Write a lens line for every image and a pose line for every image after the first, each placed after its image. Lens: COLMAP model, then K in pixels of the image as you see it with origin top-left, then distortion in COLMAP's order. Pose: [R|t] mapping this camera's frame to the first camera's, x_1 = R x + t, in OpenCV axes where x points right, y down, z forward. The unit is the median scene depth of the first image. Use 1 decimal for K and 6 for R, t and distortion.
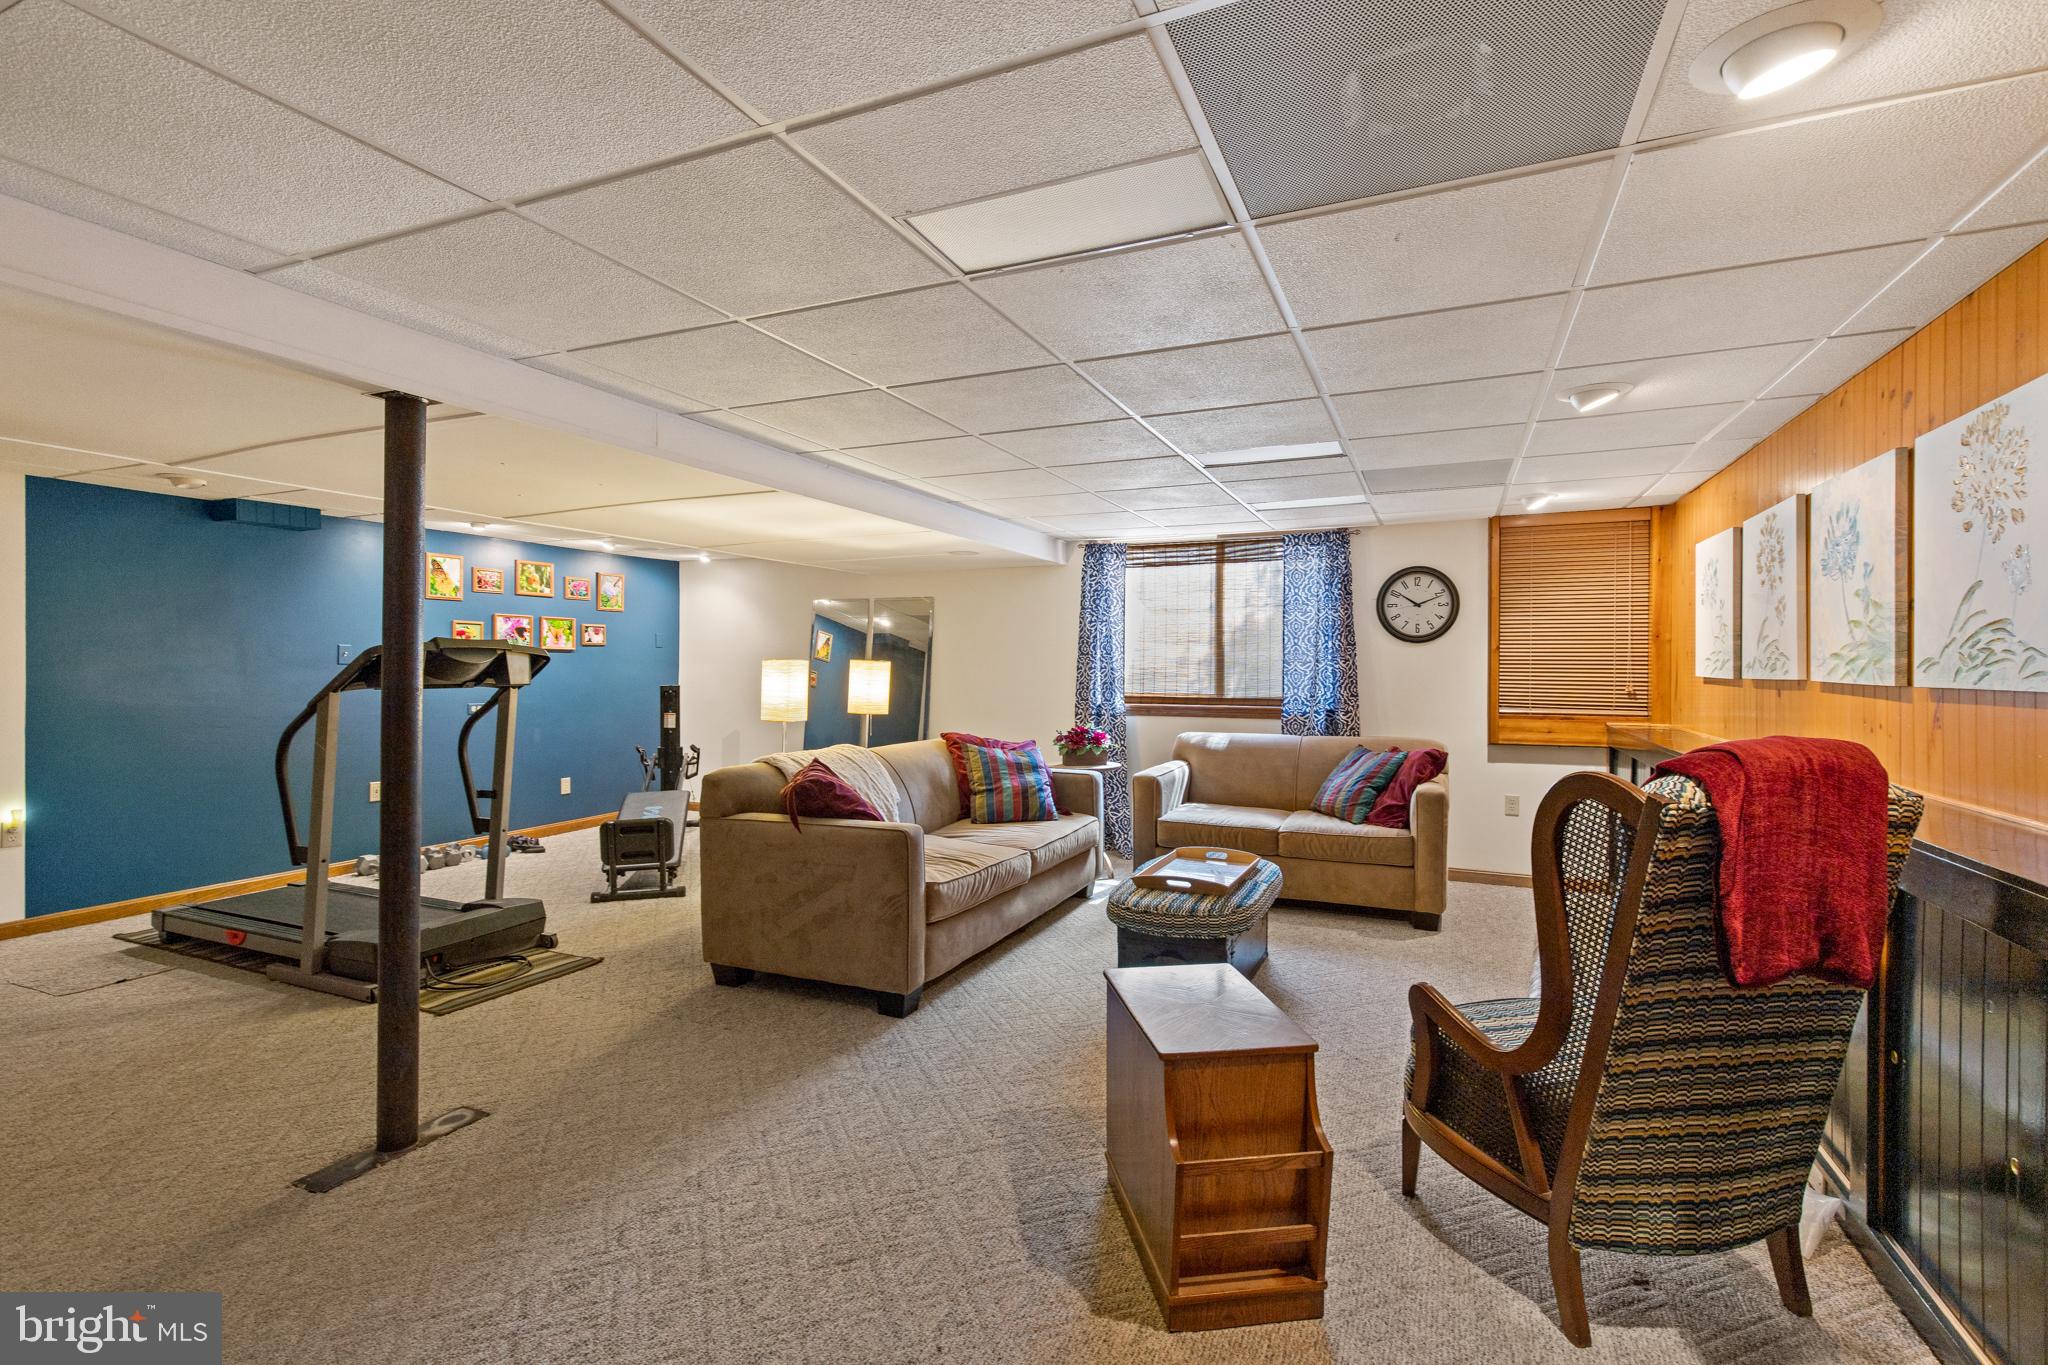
lens RADIAL K [[925.7, 0, 1040.1], [0, 925.7, 673.7], [0, 0, 1]] dist [0.001075, -0.000529]
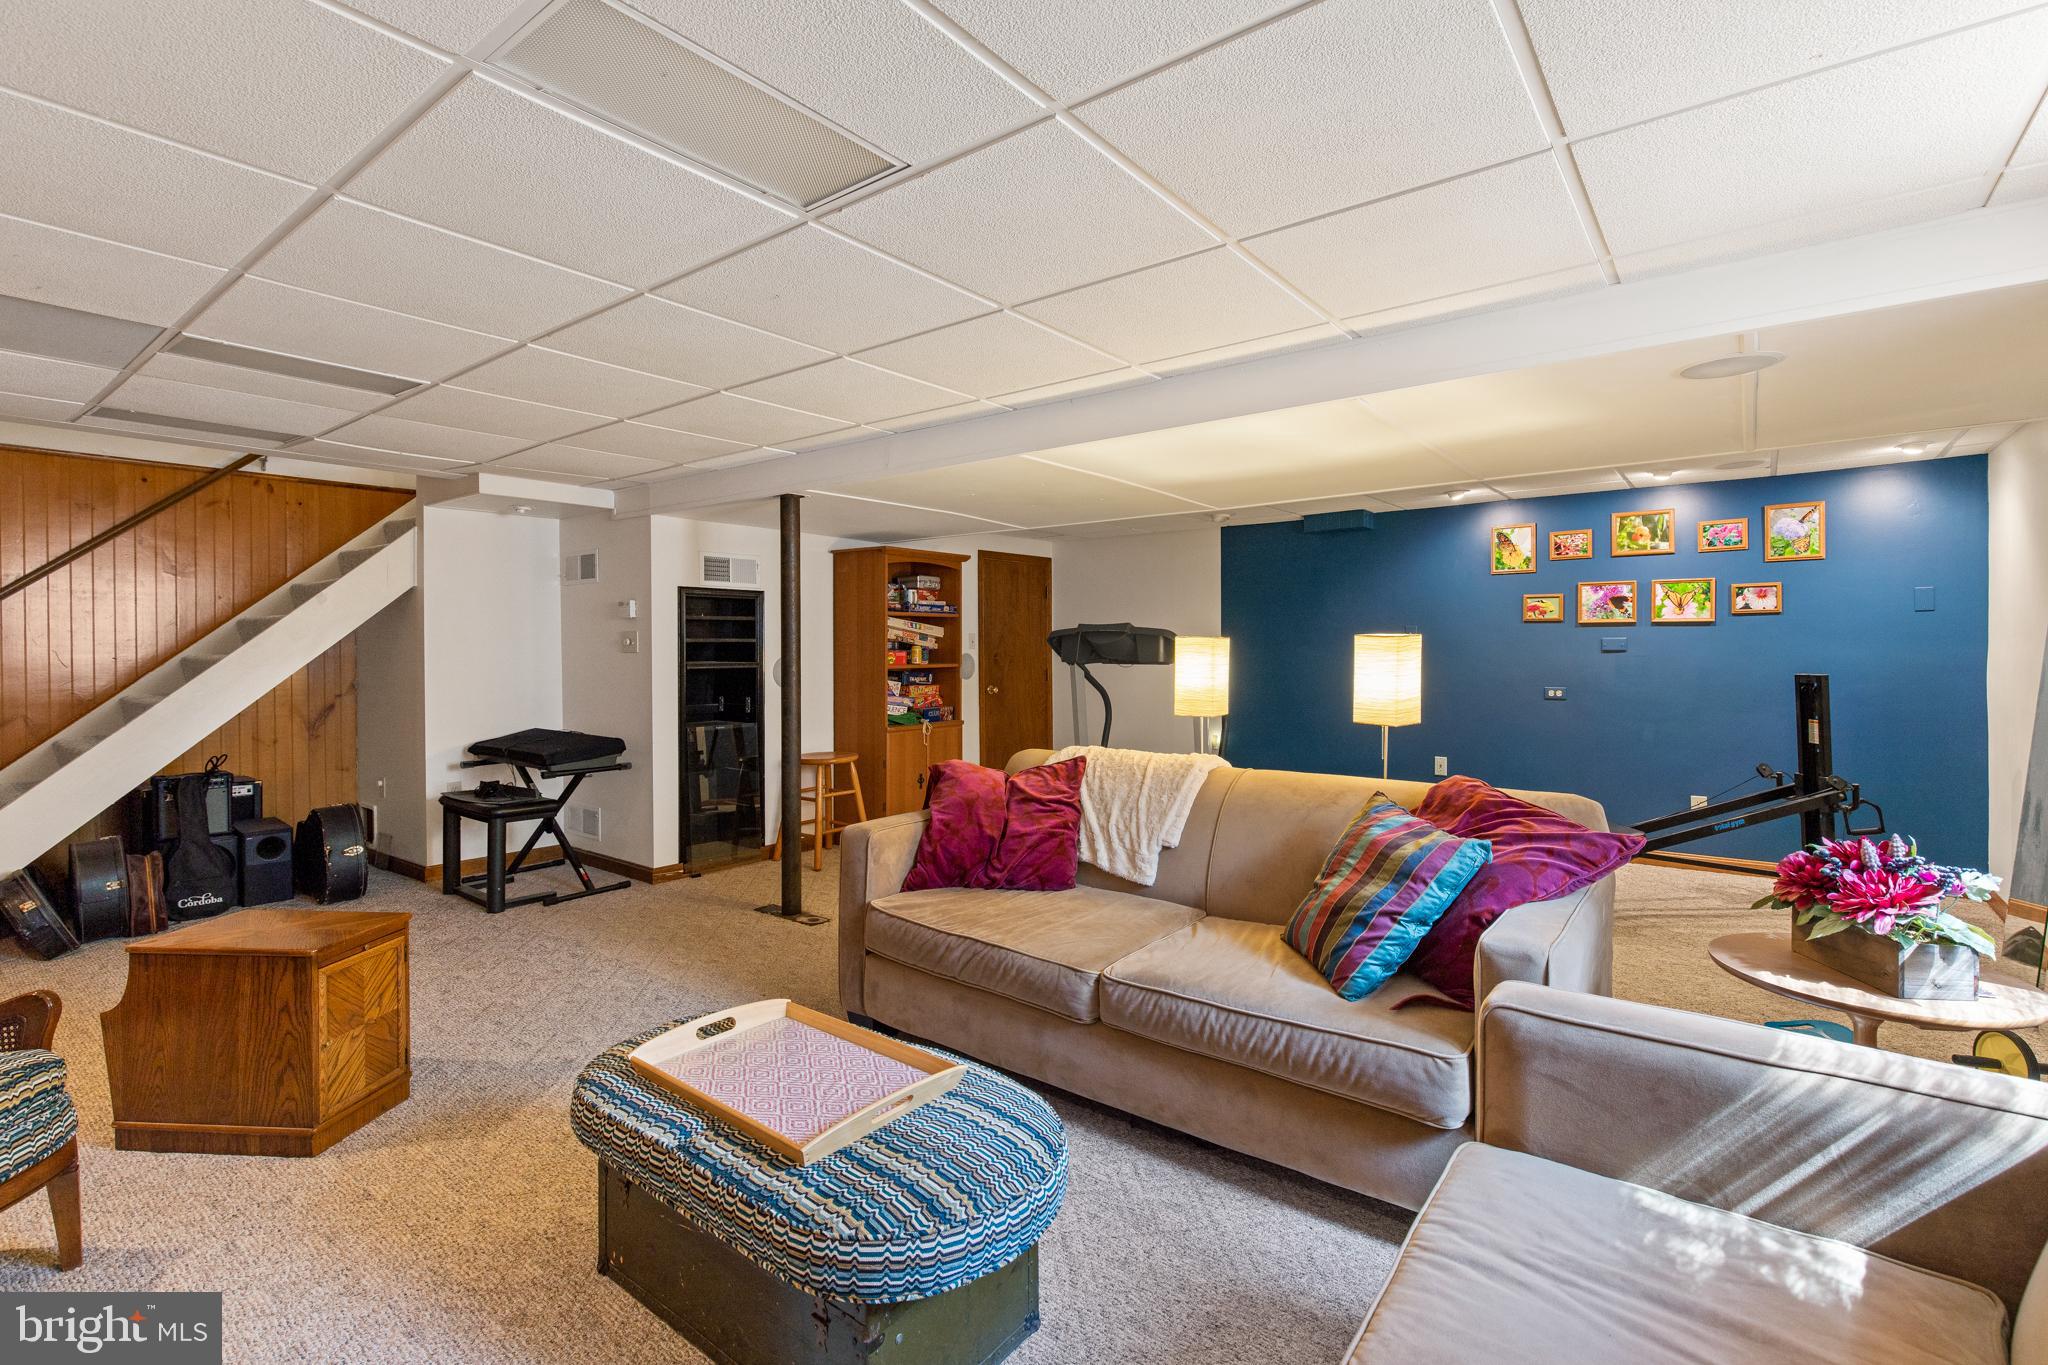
lens RADIAL K [[925.7, 0, 1042.5], [0, 925.7, 662.1], [0, 0, 1]] dist [0.001075, -0.000529]
pose [[-0.233968, 0.012976, -0.972158, 0.348040], [-0.004791, 0.999883, 0.014499, -0.002099], [0.972233, 0.008050, -0.233878, 0.712062]]
